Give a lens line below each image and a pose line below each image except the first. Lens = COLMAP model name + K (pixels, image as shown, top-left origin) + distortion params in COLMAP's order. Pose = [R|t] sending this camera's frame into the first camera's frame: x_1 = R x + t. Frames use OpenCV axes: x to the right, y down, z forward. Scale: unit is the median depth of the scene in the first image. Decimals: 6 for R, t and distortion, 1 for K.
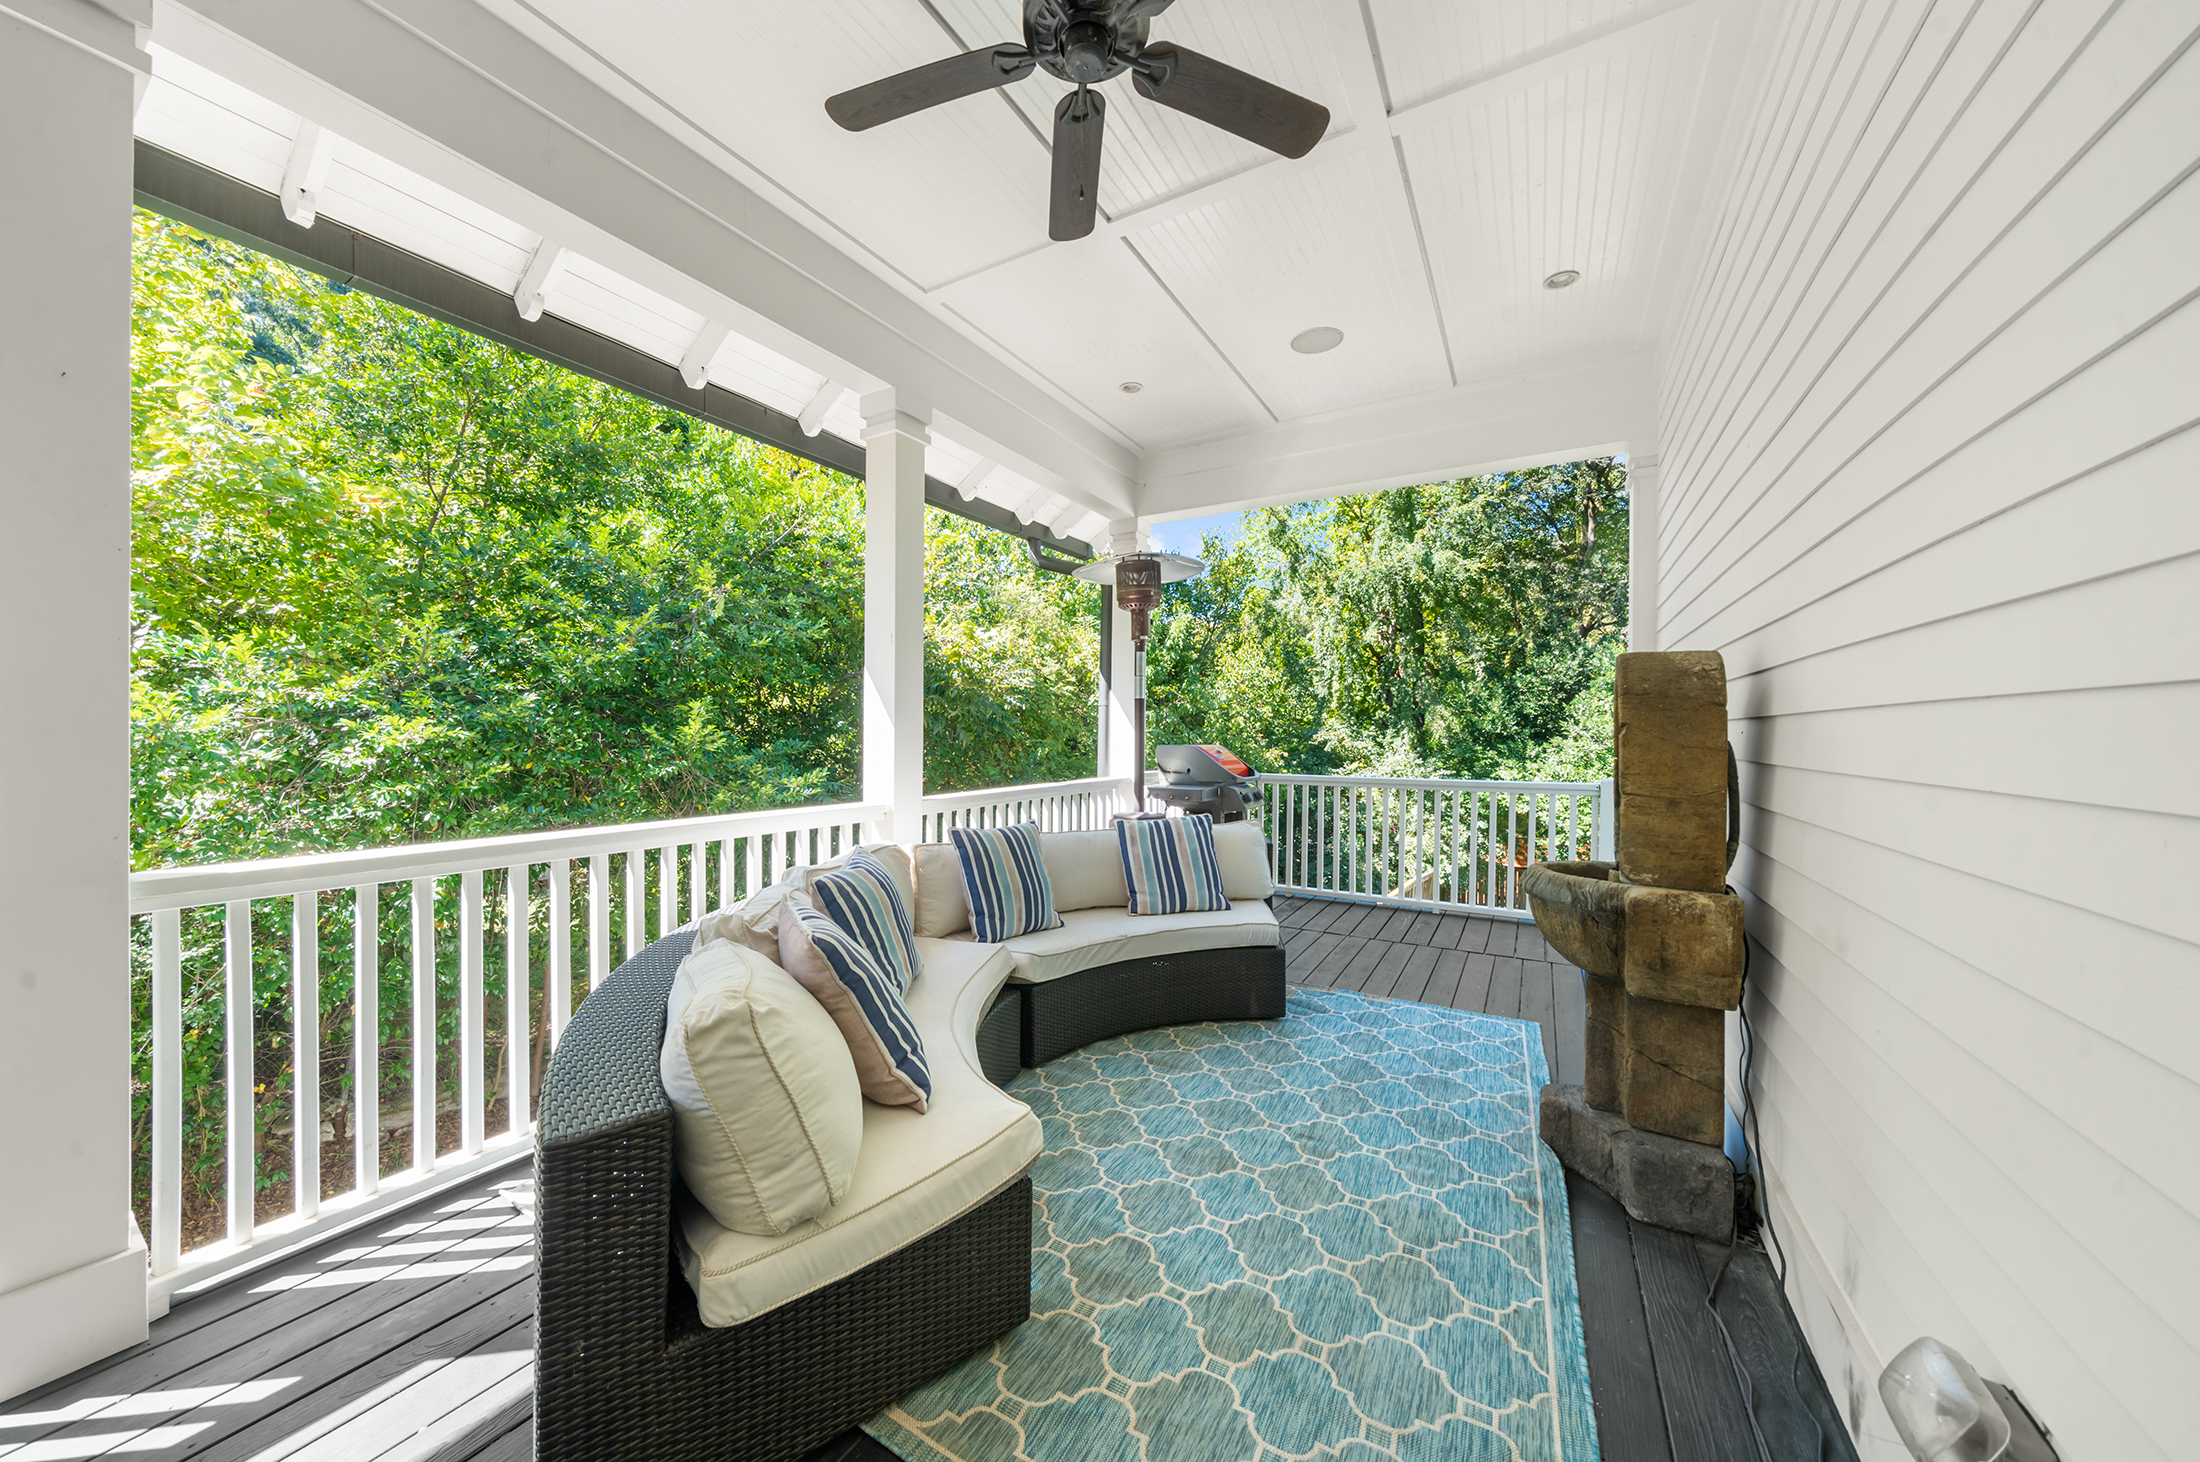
lens RADIAL K [[768.8, 0, 1097.4], [0, 768.8, 736.1], [0, 0, 1]] dist [-0.000992, 0.000006]
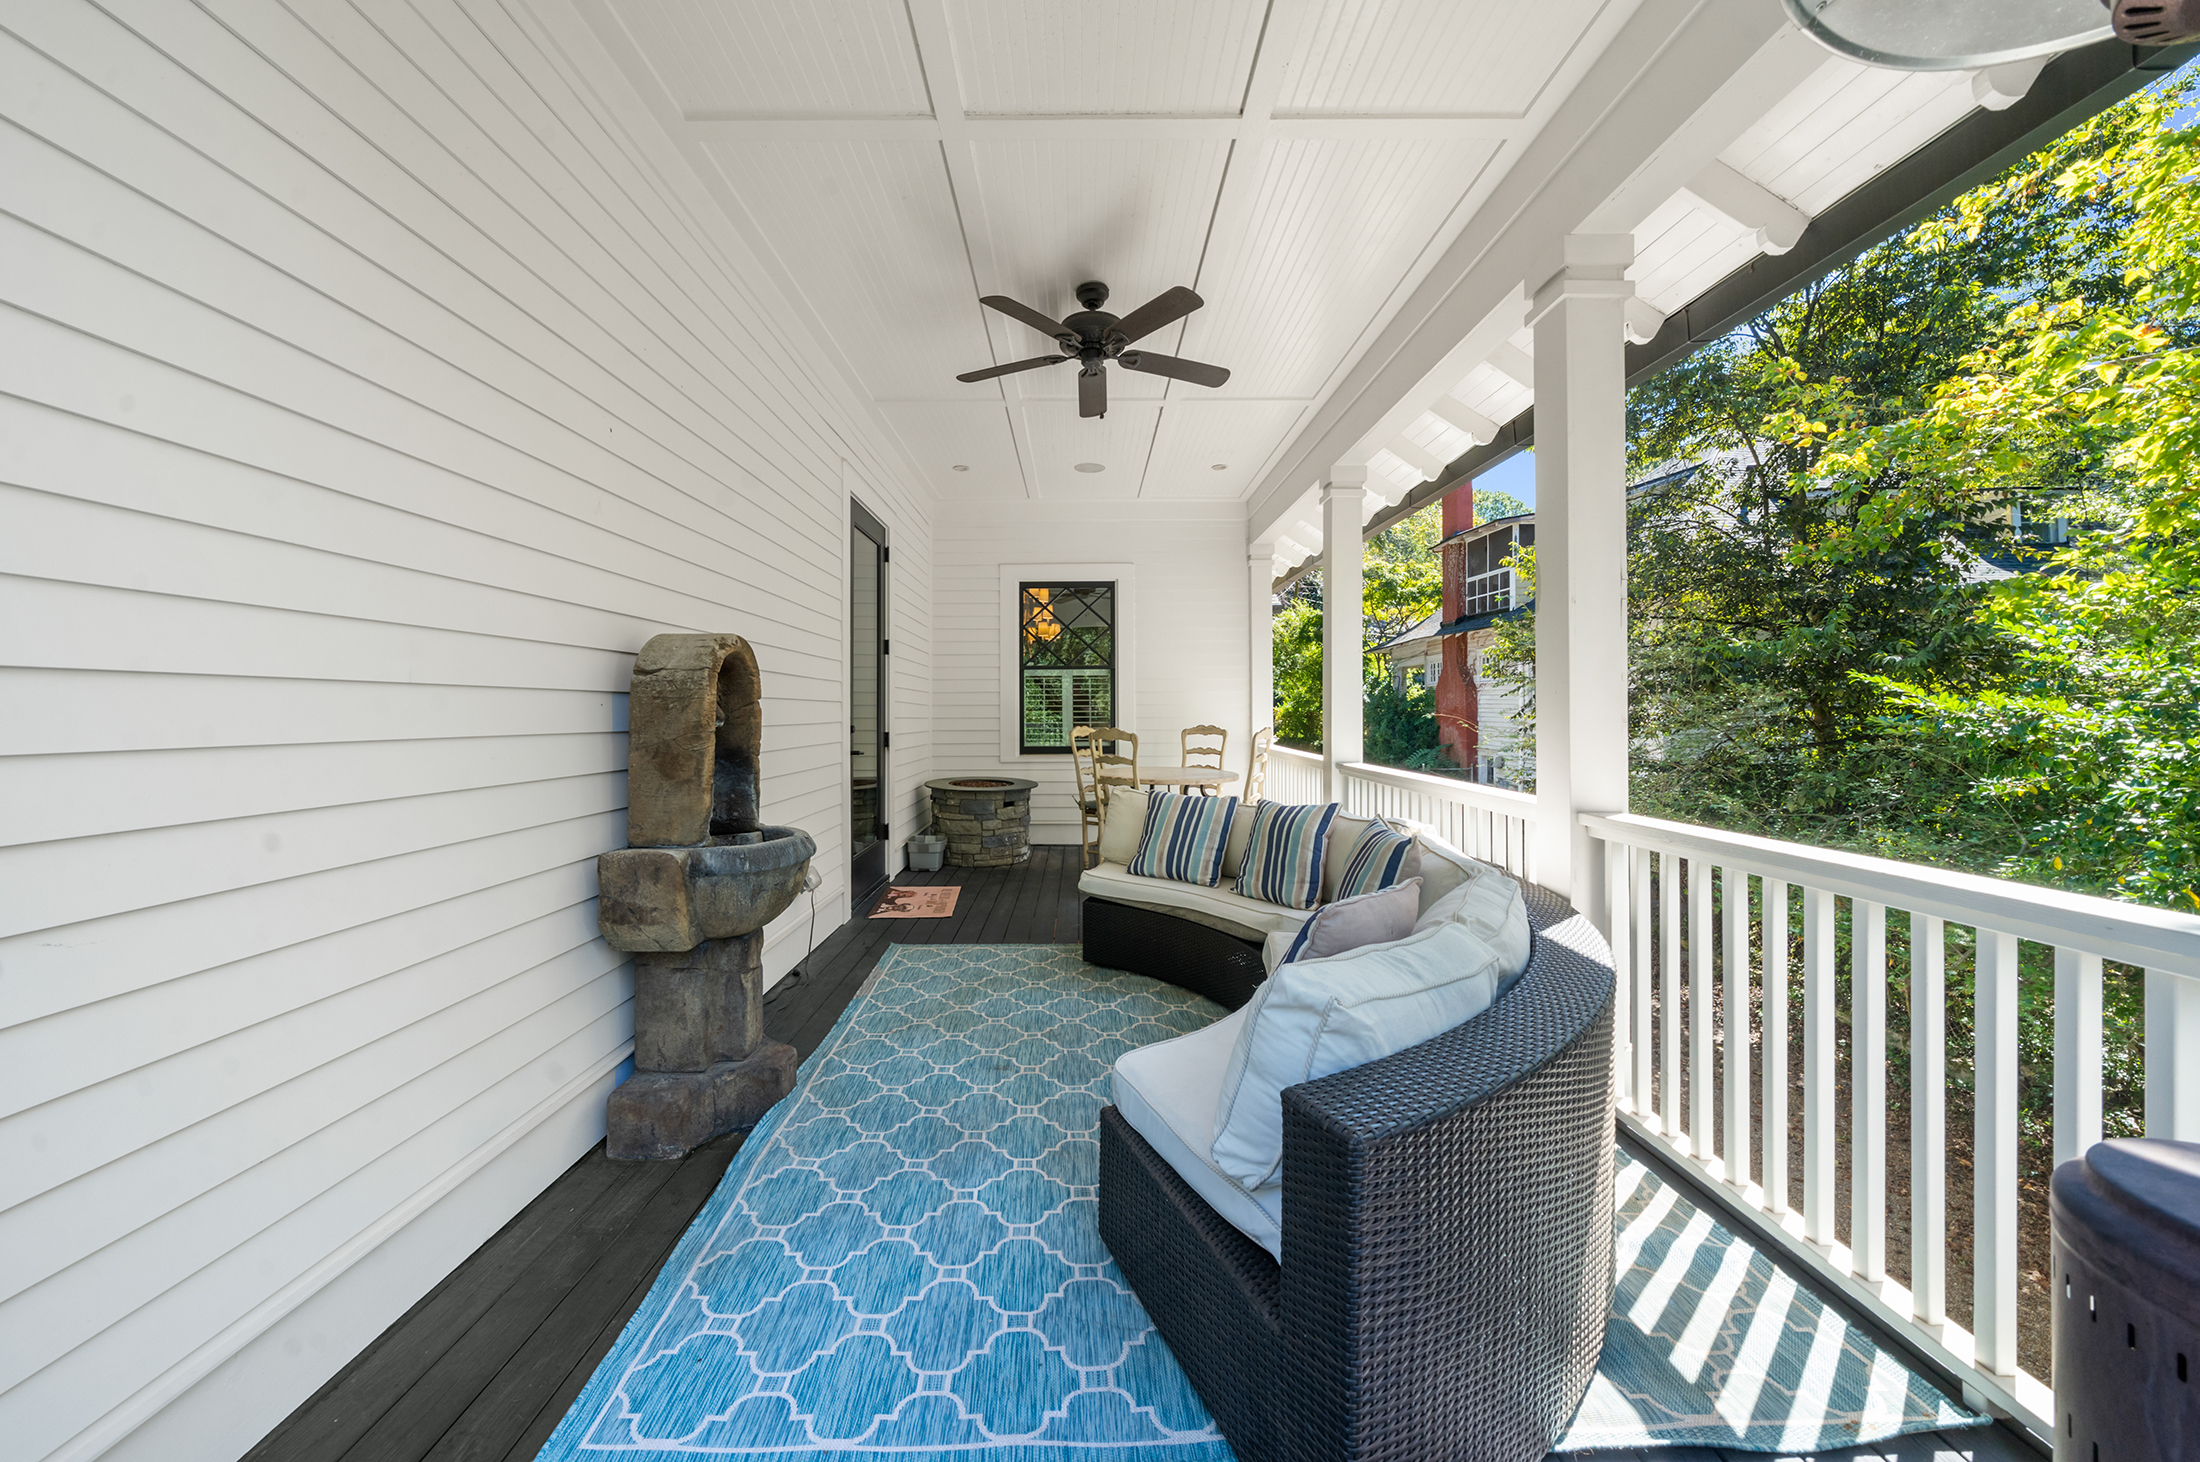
lens RADIAL K [[768.8, 0, 1097.2], [0, 768.8, 727.2], [0, 0, 1]] dist [-0.000992, 0.000006]
pose [[-0.857670, -0.001564, -0.514198, 0.519803], [-0.001947, 0.999998, 0.000206, 0.007502], [0.514197, 0.001178, -0.857671, 1.448844]]
